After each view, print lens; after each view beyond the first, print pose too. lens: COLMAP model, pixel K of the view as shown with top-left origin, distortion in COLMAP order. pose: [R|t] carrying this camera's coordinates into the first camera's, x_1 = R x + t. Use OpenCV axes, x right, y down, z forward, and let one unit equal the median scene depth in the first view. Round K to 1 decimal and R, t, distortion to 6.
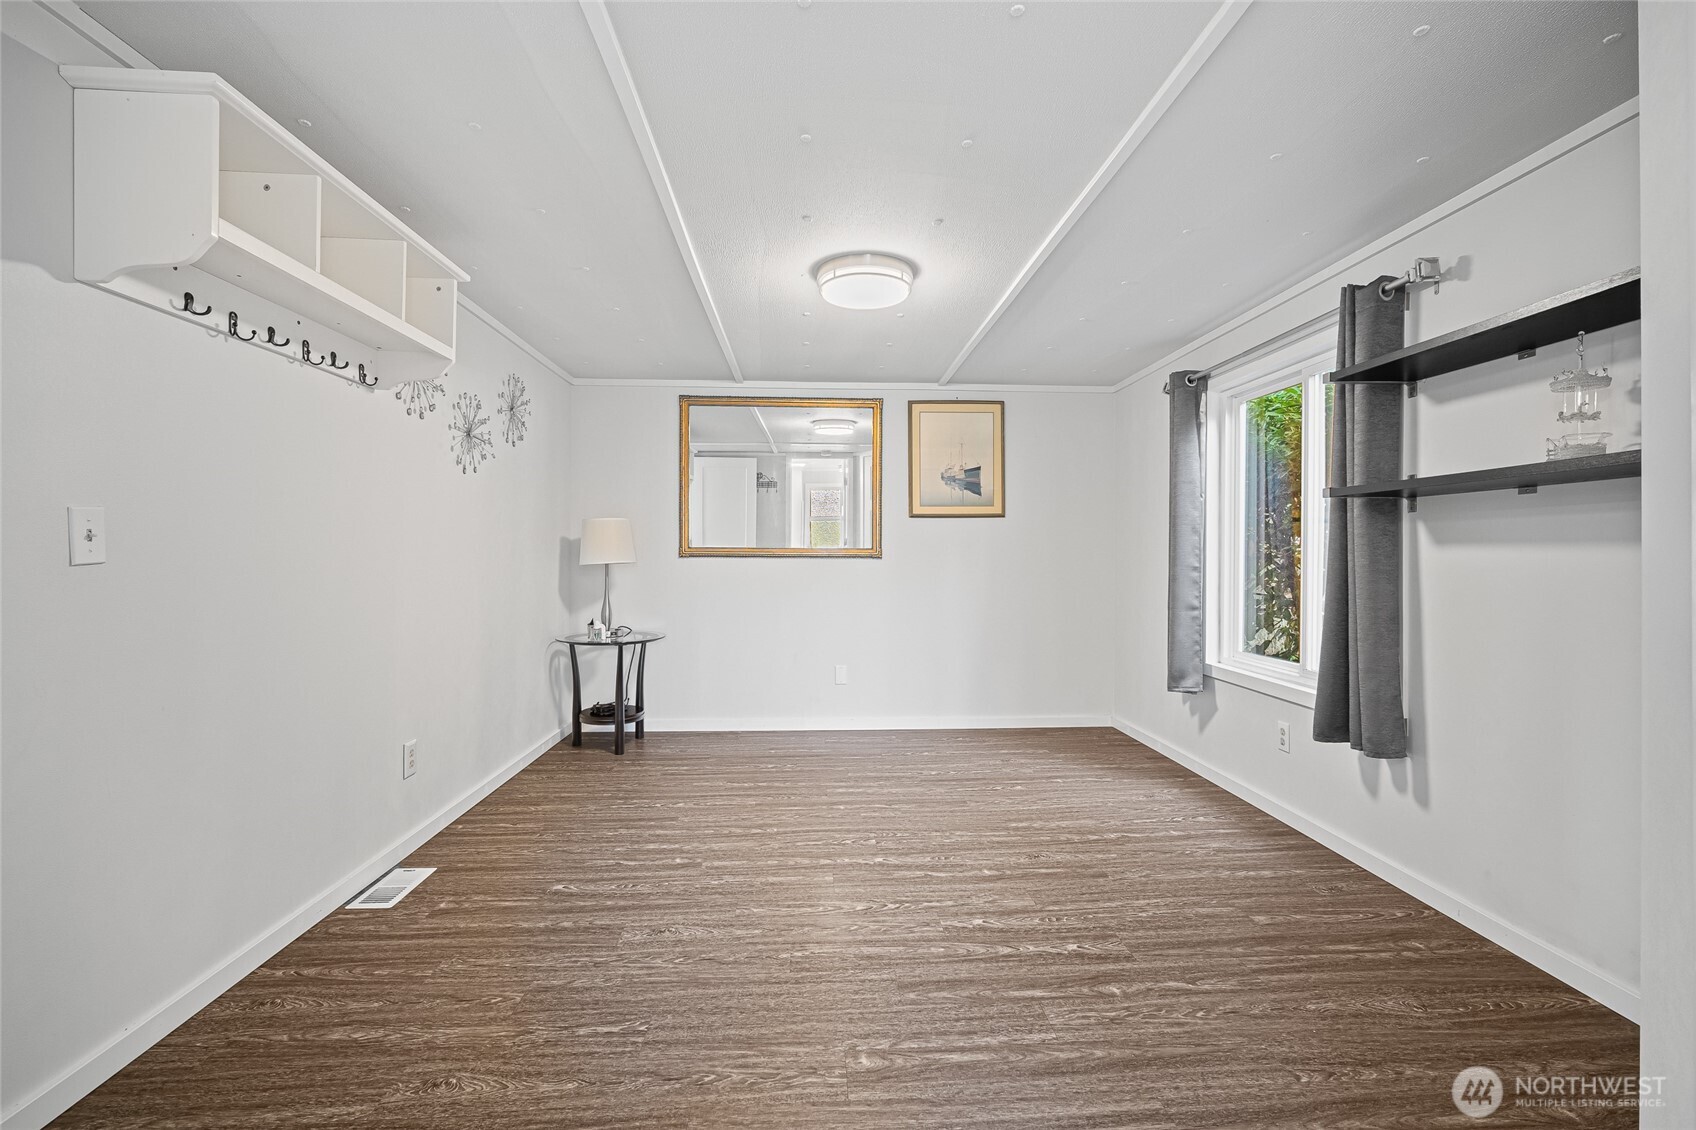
lens RADIAL K [[747.2, 0, 845.8], [0, 747.2, 556.4], [0, 0, 1]] dist [-0.011965, 0.004807]
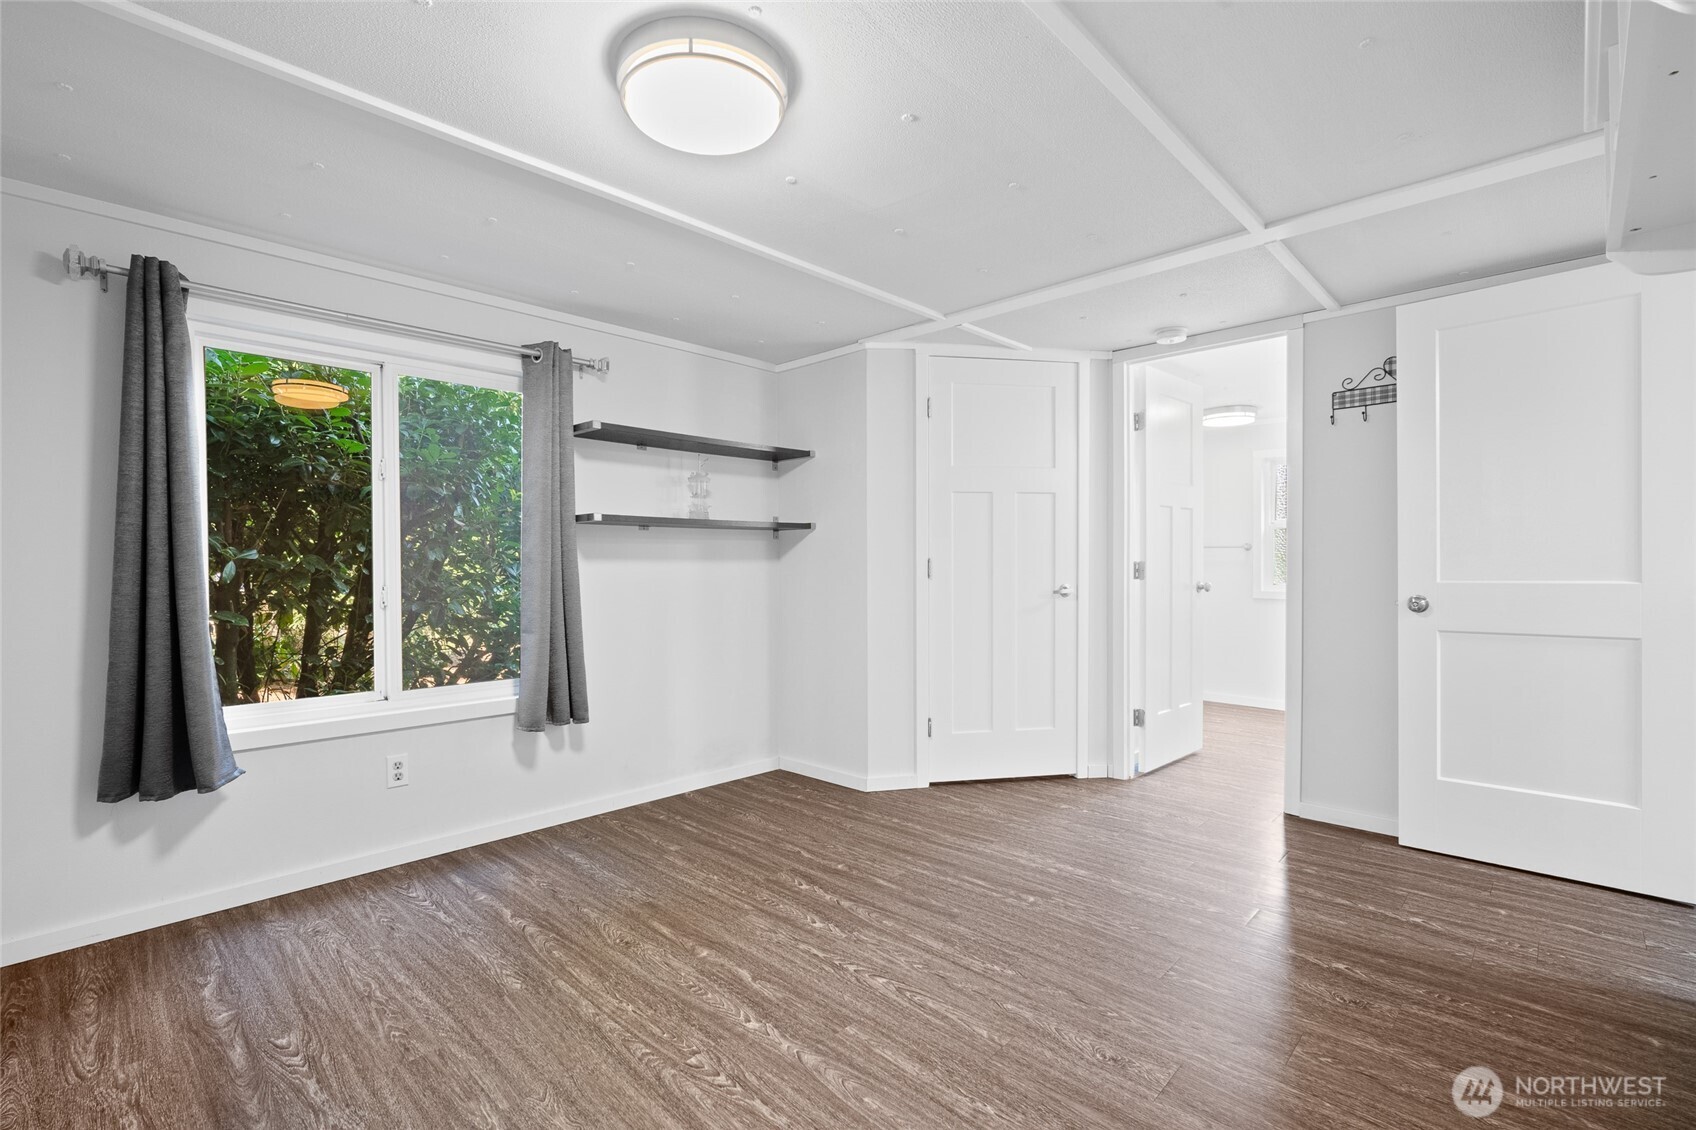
lens RADIAL K [[760.7, 0, 843.8], [0, 760.7, 577.2], [0, 0, 1]] dist [-0.008190, 0.000340]
pose [[-0.684099, -0.011124, 0.729304, -0.517577], [0.004936, 0.999790, 0.019880, -0.006807], [-0.729372, 0.017200, -0.683901, 1.442961]]
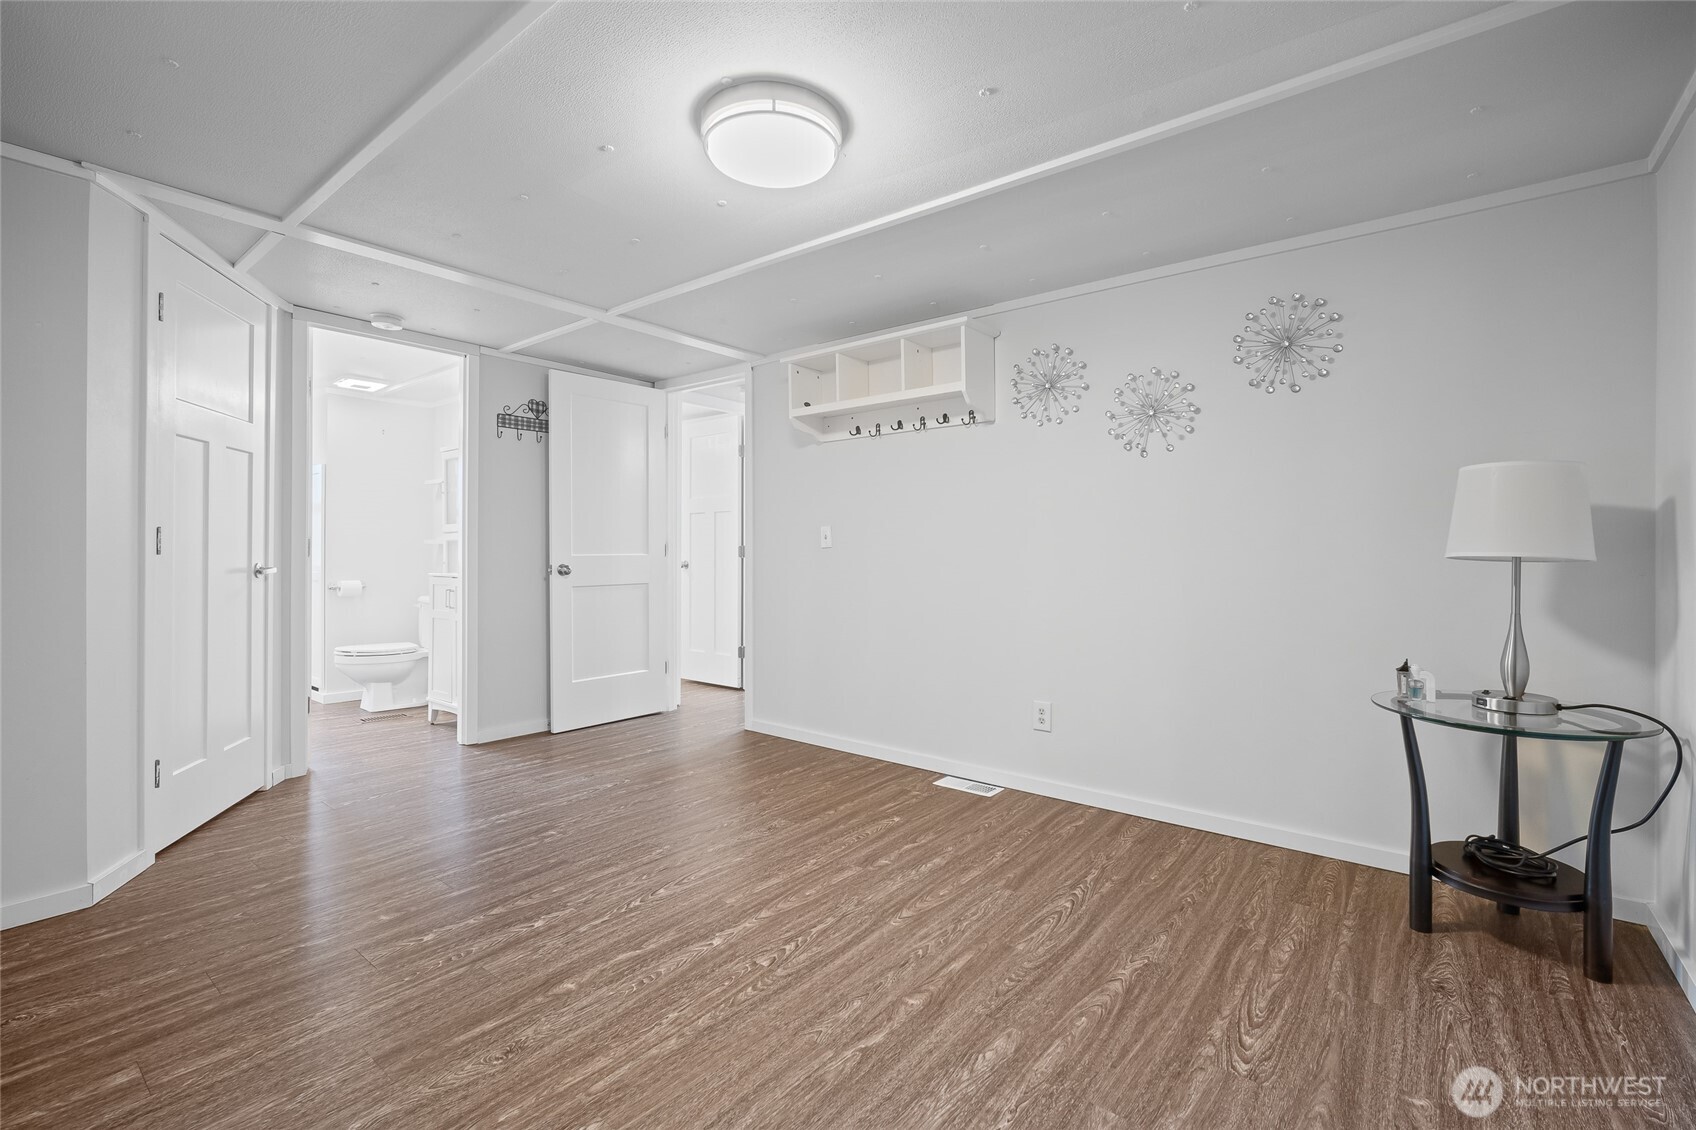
lens RADIAL K [[747.2, 0, 845.8], [0, 747.2, 556.4], [0, 0, 1]] dist [-0.011965, 0.004807]
pose [[-0.665823, 0.001046, -0.746109, 0.533959], [-0.006517, 0.999953, 0.007218, 0.013012], [0.746081, 0.009668, -0.665785, 1.644352]]
